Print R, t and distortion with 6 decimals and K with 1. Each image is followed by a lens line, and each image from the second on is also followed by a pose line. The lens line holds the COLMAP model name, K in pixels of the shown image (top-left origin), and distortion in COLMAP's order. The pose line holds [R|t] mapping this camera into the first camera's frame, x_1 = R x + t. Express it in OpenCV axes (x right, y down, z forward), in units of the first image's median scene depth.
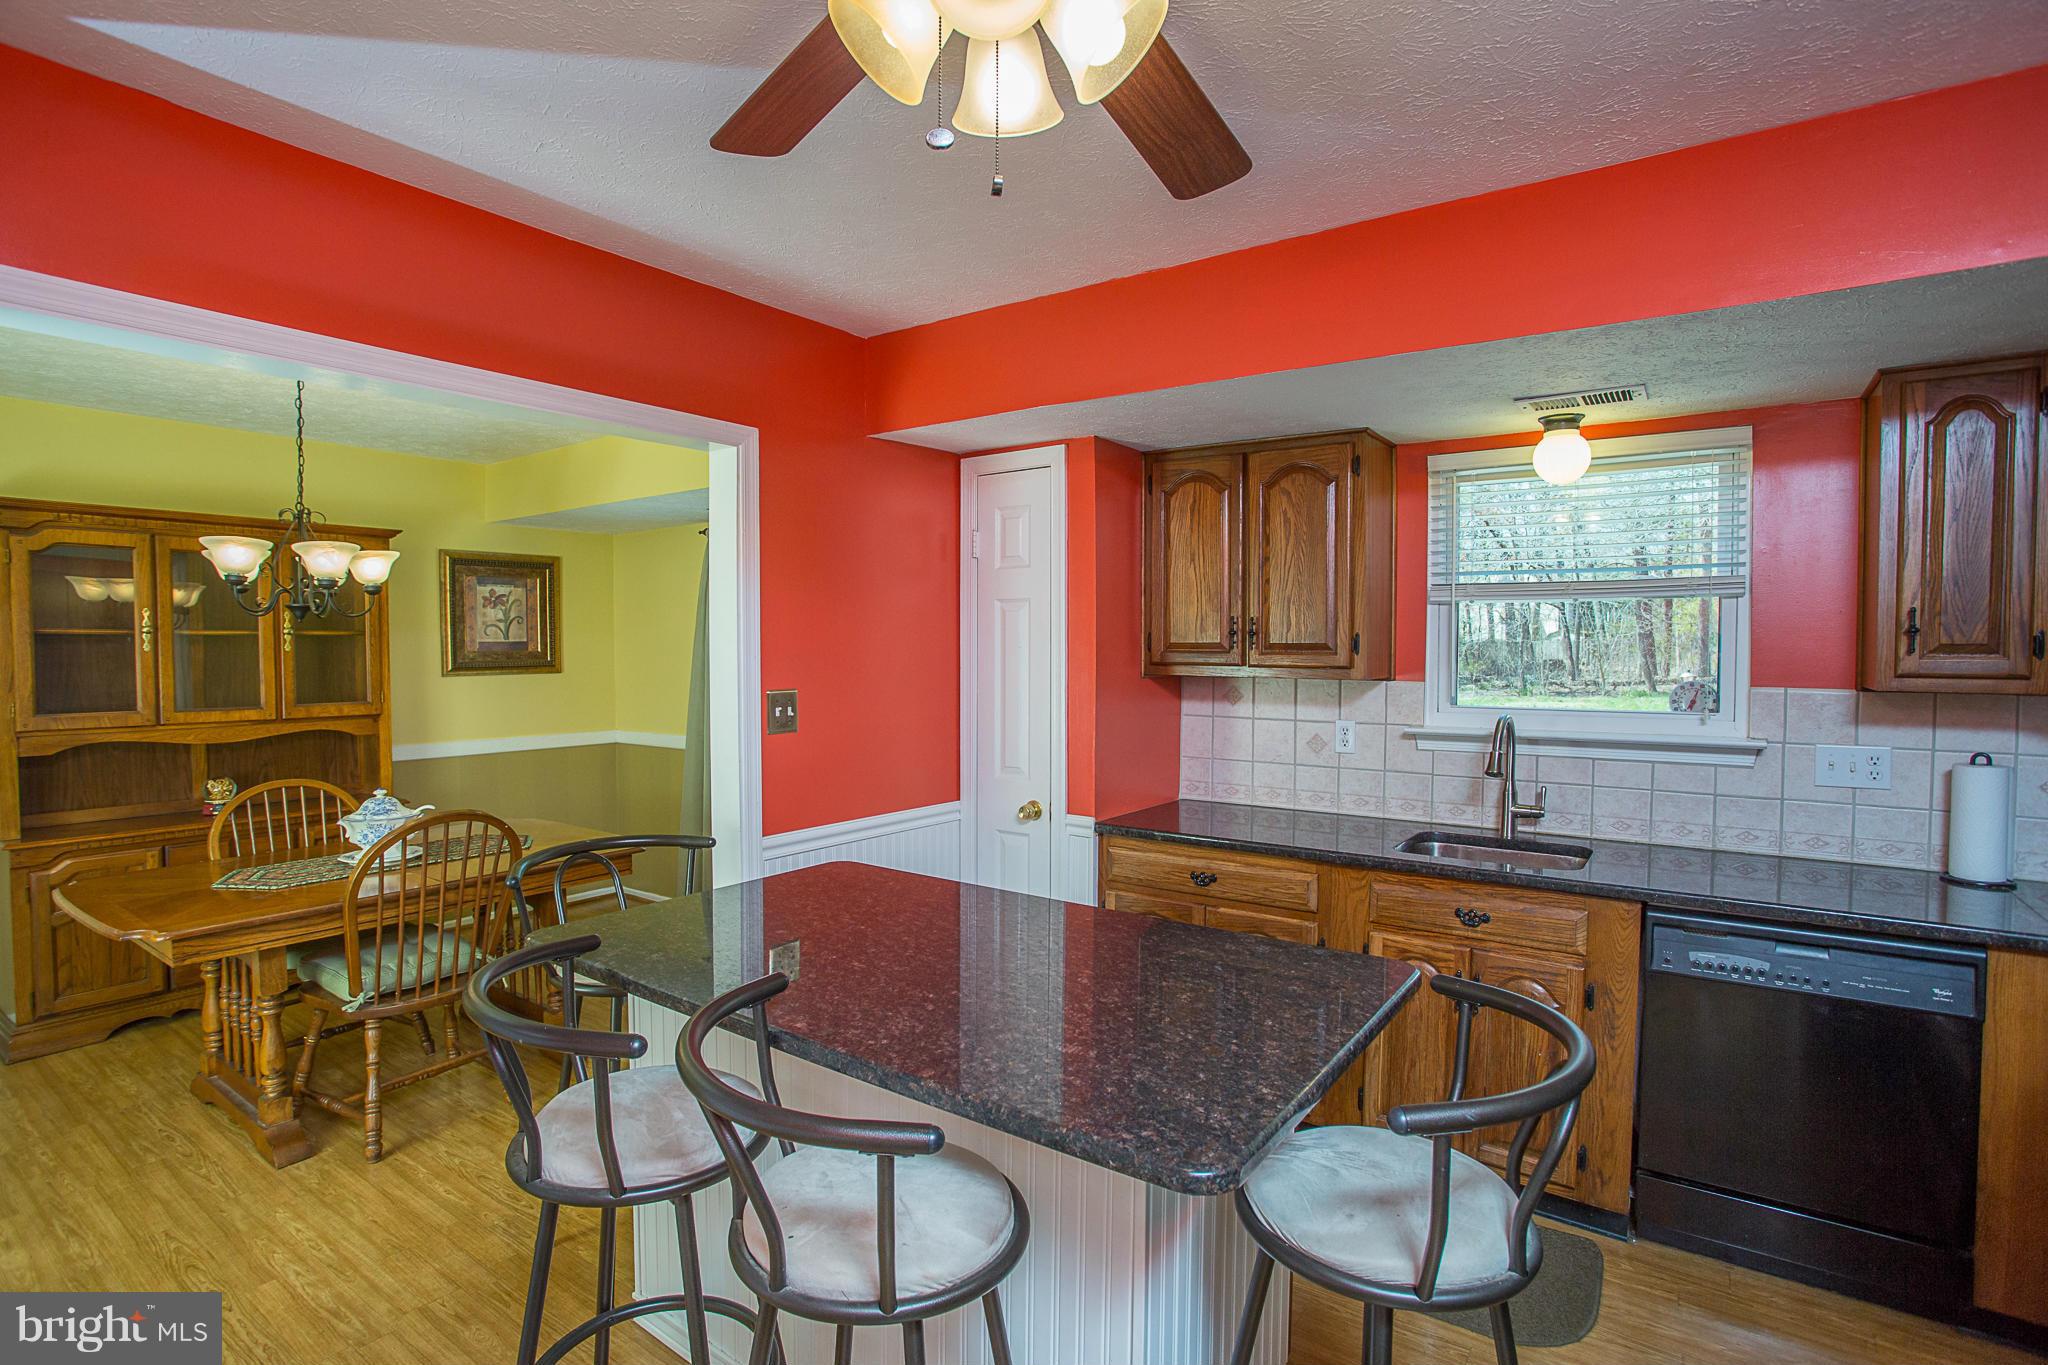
lens RADIAL K [[1031.3, 0, 1024.0], [0, 1031.3, 682.5], [0, 0, 1]] dist [-0.002200, -0.000214]
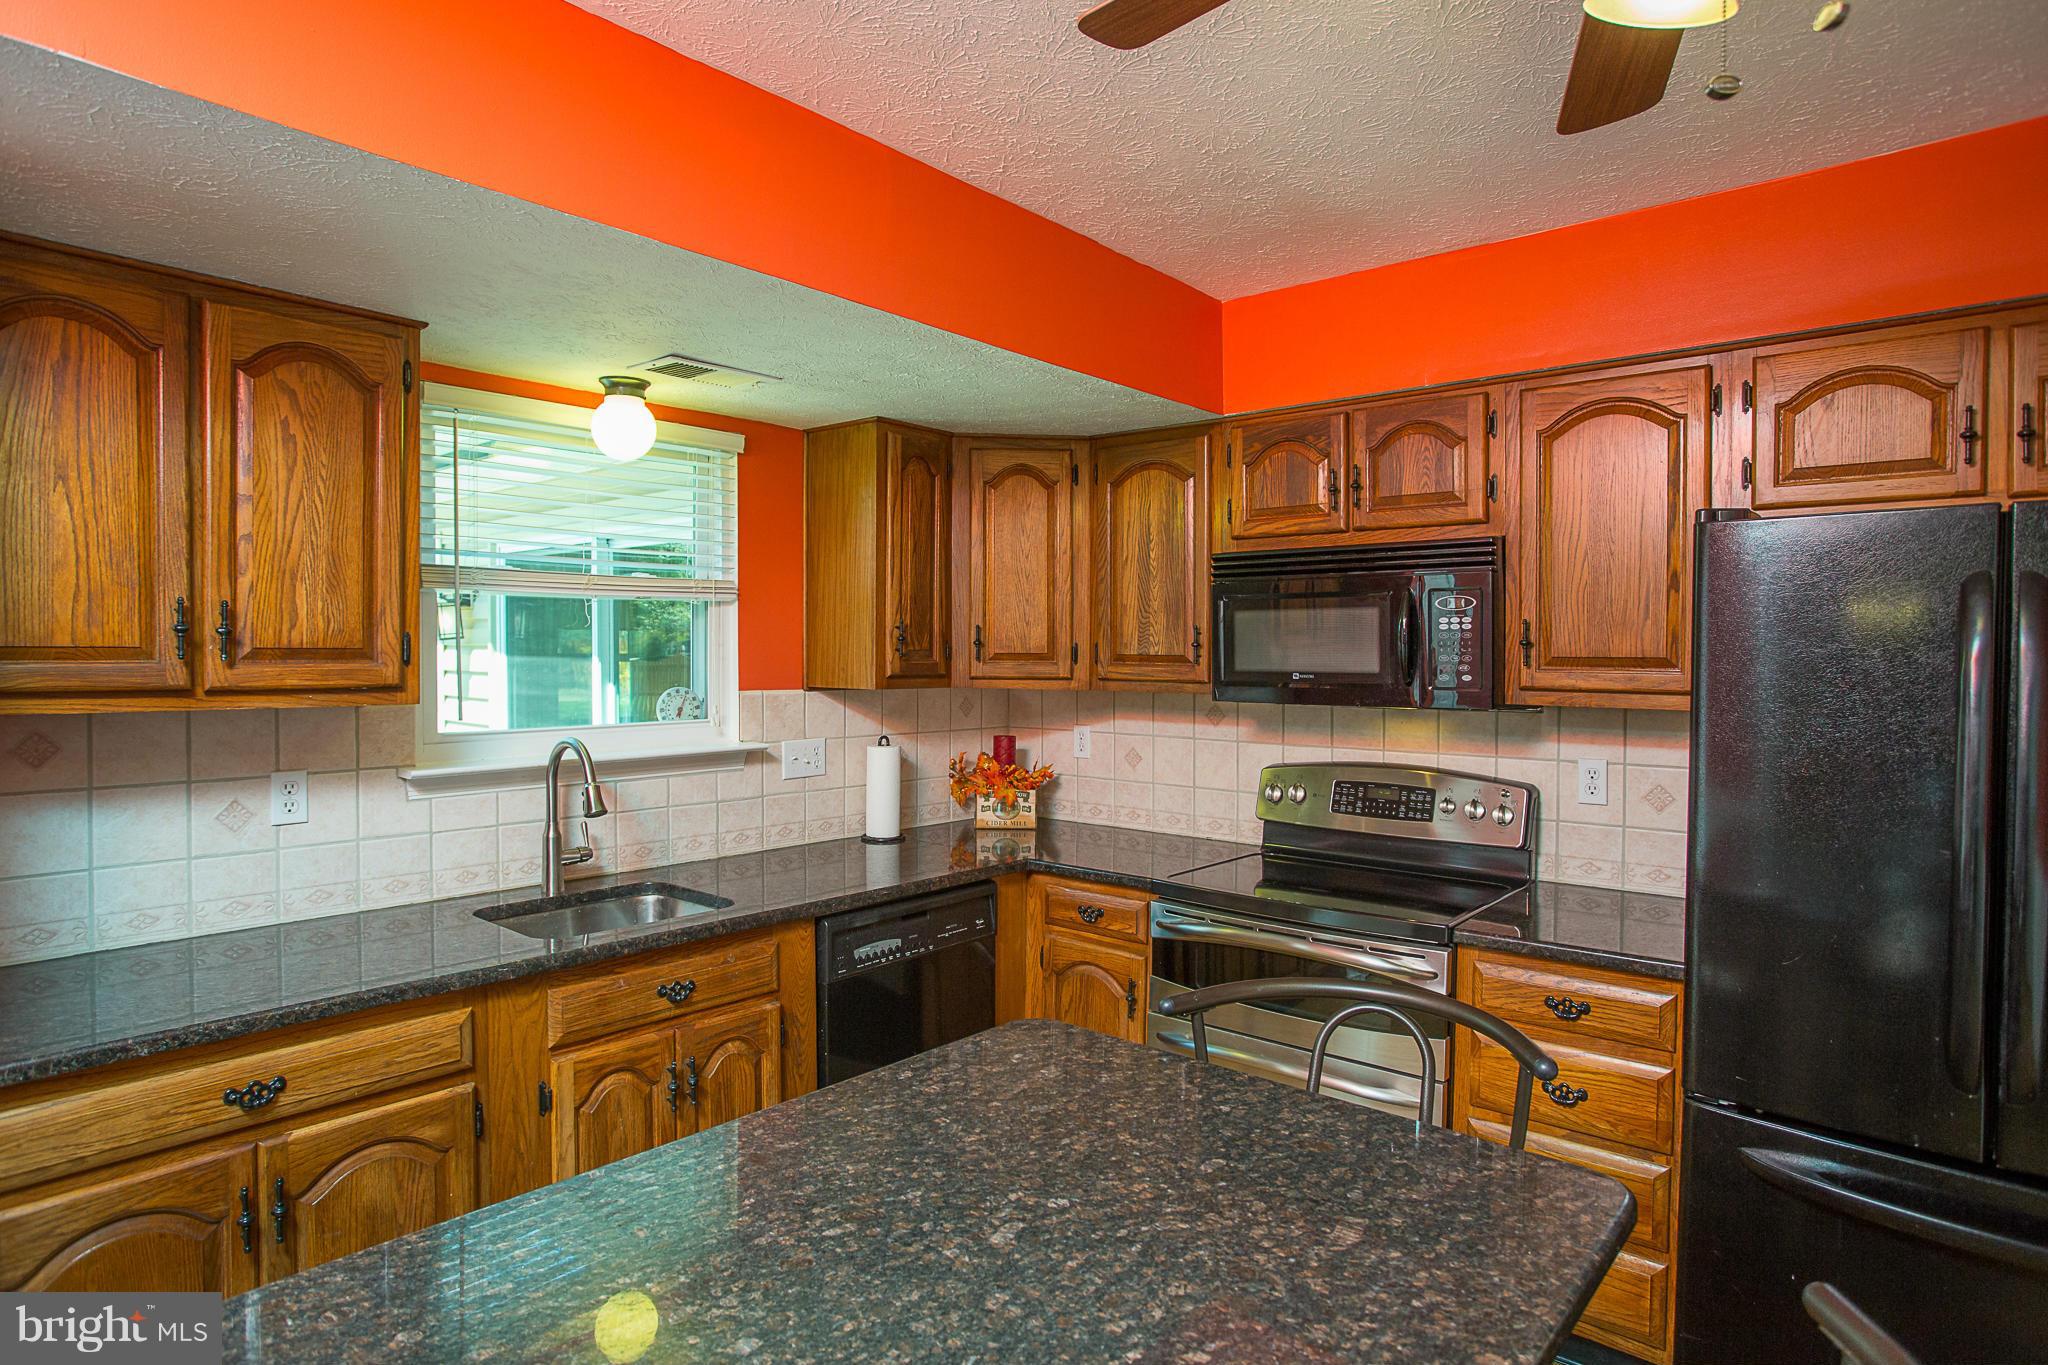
lens RADIAL K [[1169.8, 0, 979.6], [0, 1169.8, 686.3], [0, 0, 1]] dist [-0.050269, 0.000089]
pose [[0.100134, -0.032624, 0.994439, -0.443236], [0.030621, 0.999090, 0.029693, -0.029140], [-0.994503, 0.027477, 0.101042, 0.686077]]
